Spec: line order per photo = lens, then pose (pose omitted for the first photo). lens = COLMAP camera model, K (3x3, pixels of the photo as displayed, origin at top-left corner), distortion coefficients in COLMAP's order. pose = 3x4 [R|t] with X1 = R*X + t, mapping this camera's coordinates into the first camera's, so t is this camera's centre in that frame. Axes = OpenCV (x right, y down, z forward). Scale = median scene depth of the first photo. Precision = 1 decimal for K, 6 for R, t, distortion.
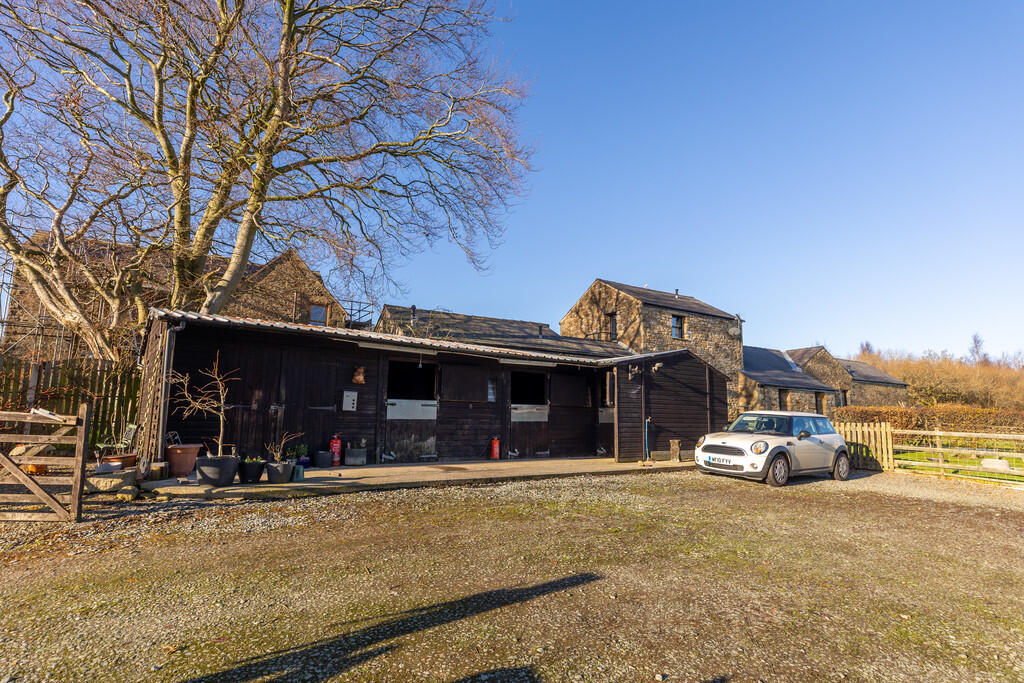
lens RADIAL K [[548.4, 0, 509.9], [0, 548.4, 335.5], [0, 0, 1]] dist [0.000363, 0.000389]
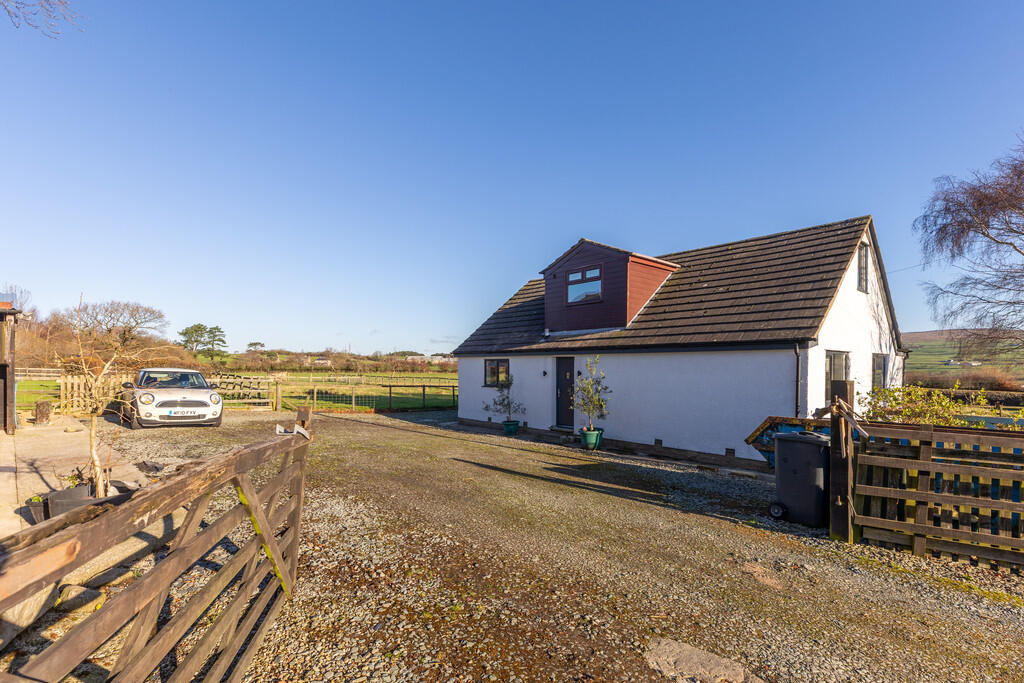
lens RADIAL K [[470.7, 0, 514.0], [0, 470.7, 373.3], [0, 0, 1]] dist [0.002541, -0.000658]
pose [[-0.166574, -0.033318, 0.985466, -0.414683], [-0.158730, 0.987300, 0.006550, 0.013952], [-0.973169, -0.155332, -0.169747, 0.281729]]
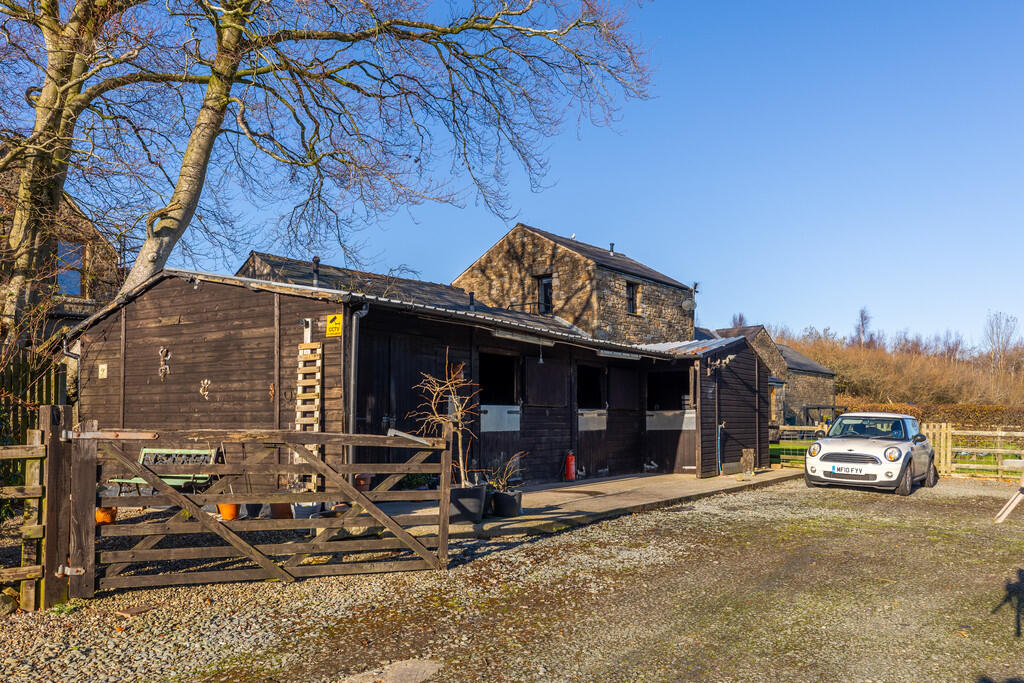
lens RADIAL K [[870.3, 0, 515.2], [0, 870.3, 348.8], [0, 0, 1]] dist [-0.007018, -0.003829]
pose [[0.938372, 0.010807, 0.345458, -0.341211], [-0.033659, 0.997618, 0.060219, -0.018070], [-0.343984, -0.068135, 0.936500, -0.060735]]
